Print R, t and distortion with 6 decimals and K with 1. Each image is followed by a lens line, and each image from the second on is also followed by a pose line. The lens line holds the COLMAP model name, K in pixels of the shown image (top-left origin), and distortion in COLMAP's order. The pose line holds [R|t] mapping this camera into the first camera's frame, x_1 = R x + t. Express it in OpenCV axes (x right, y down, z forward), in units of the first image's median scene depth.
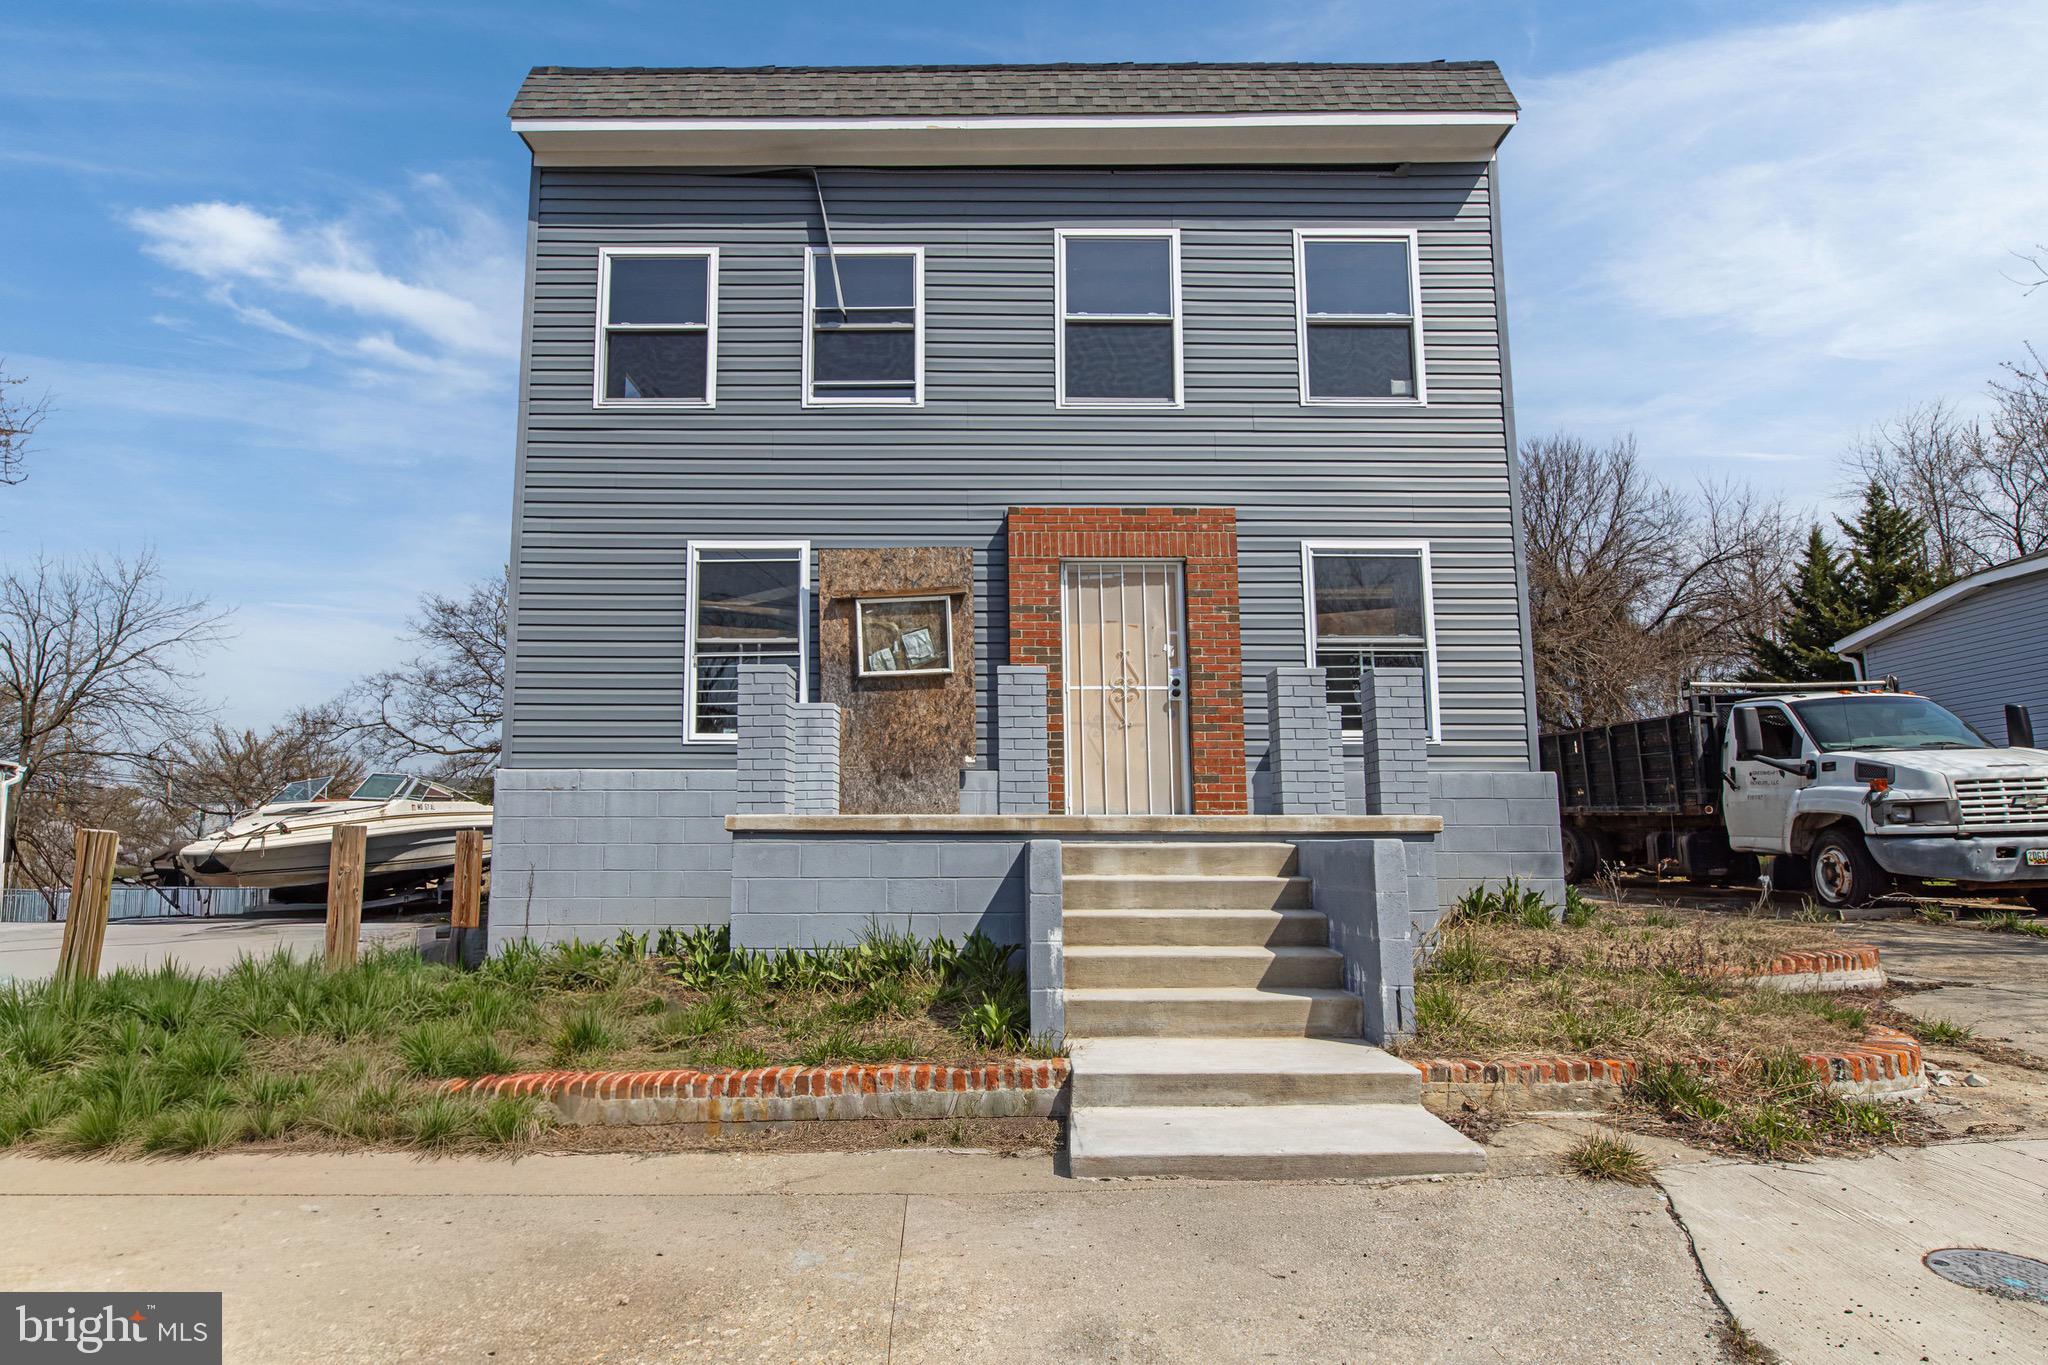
lens RADIAL K [[1149.9, 0, 984.0], [0, 1149.9, 714.2], [0, 0, 1]] dist [-0.002171, -0.003349]
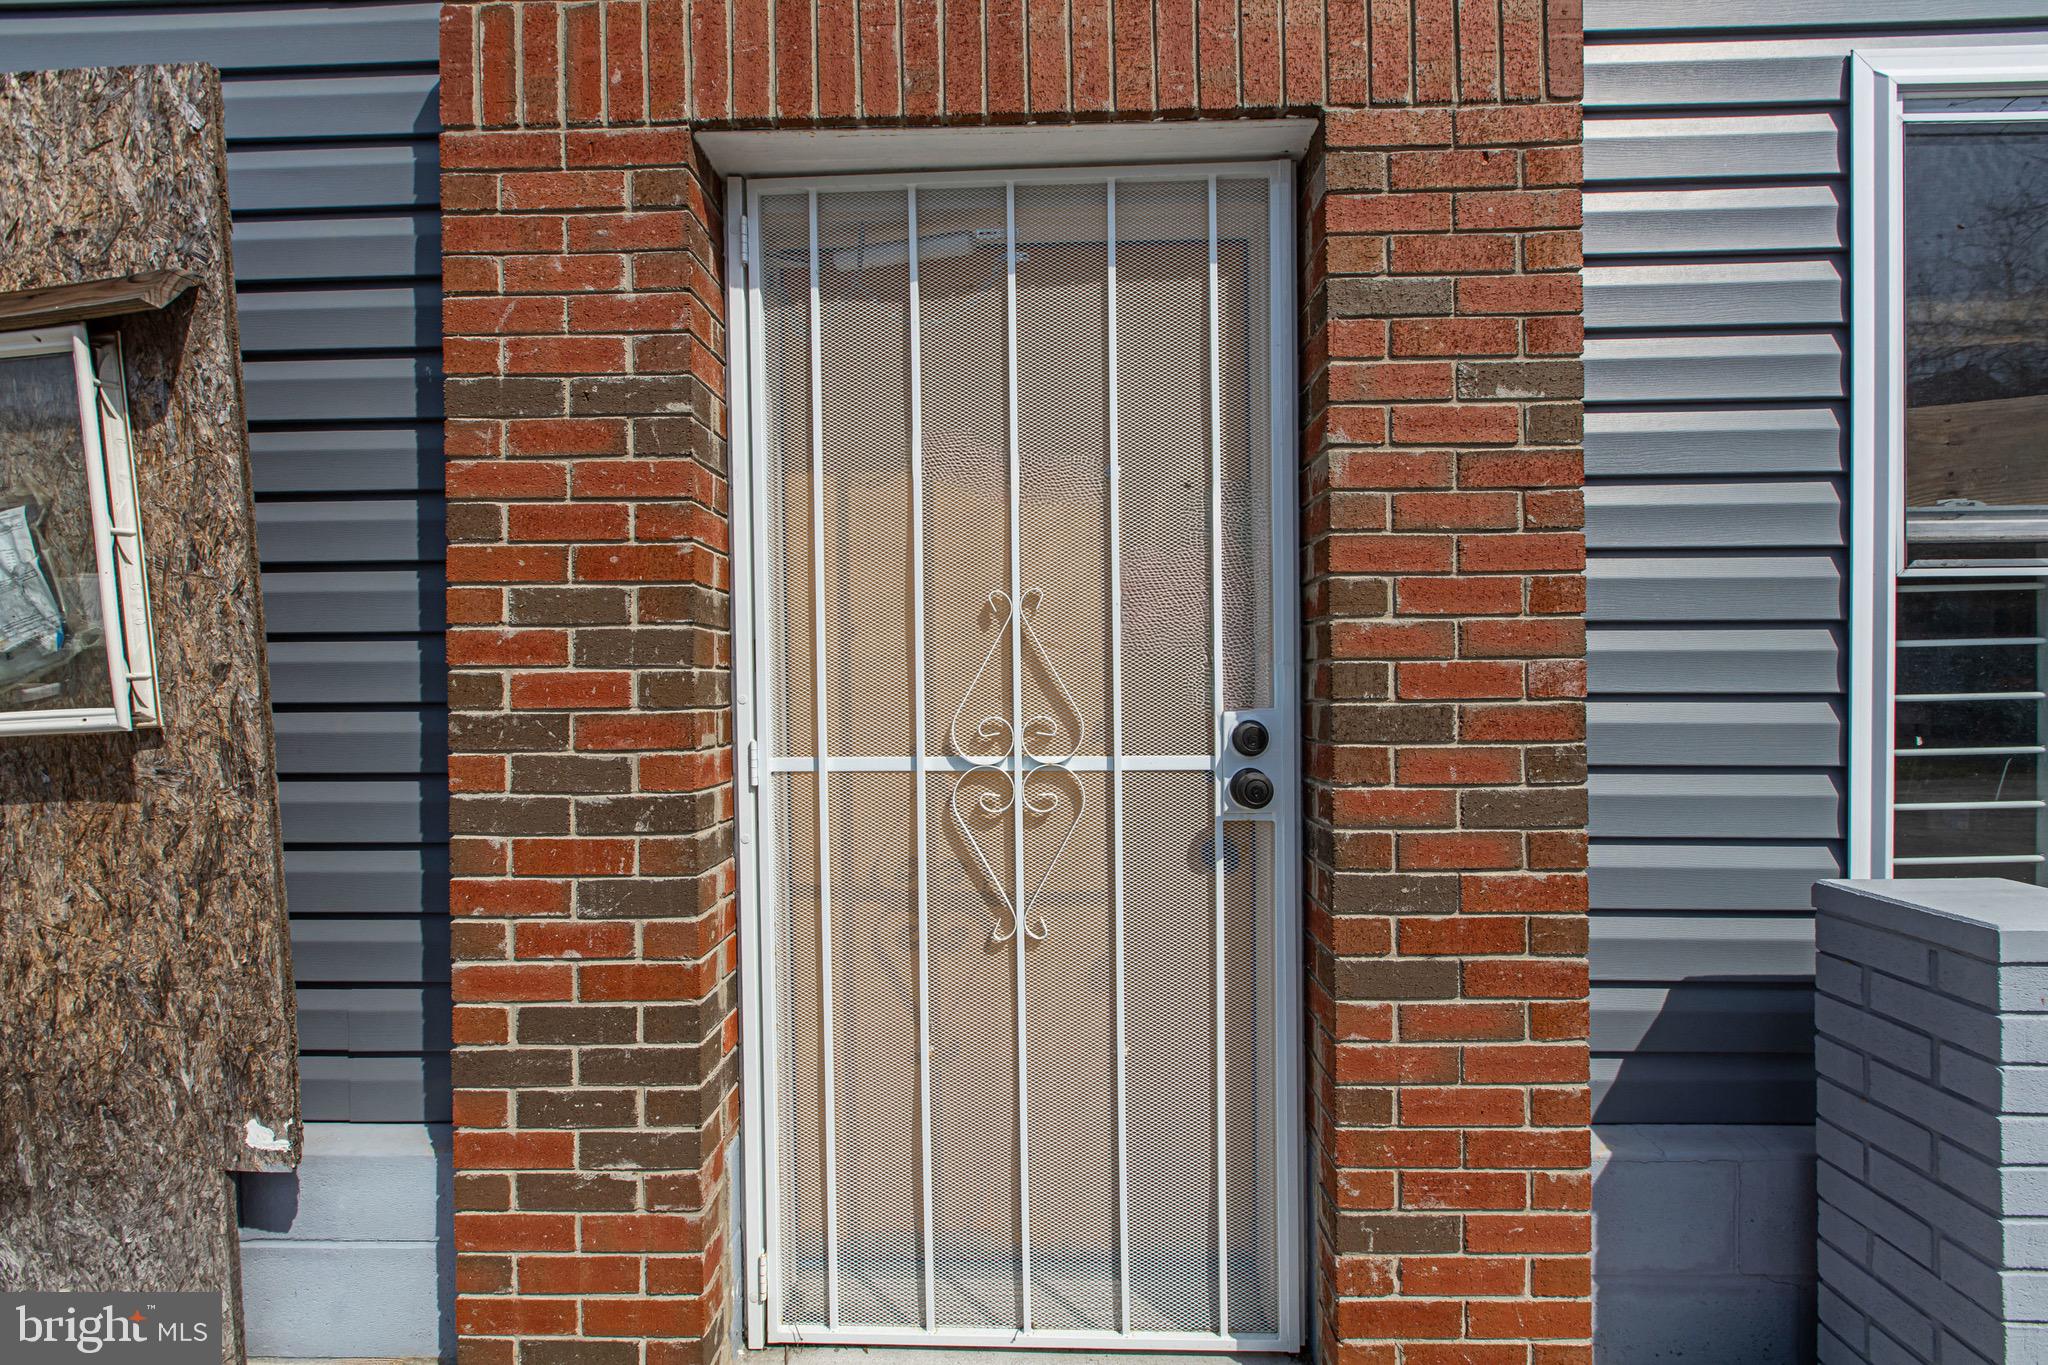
lens RADIAL K [[926.3, 0, 963.4], [0, 926.3, 722.5], [0, 0, 1]] dist [-0.011749, 0.003608]
pose [[0.999502, -0.008737, -0.030333, 0.122430], [0.013875, 0.984731, 0.173530, -0.063708], [0.028354, -0.173865, 0.984361, 0.855033]]
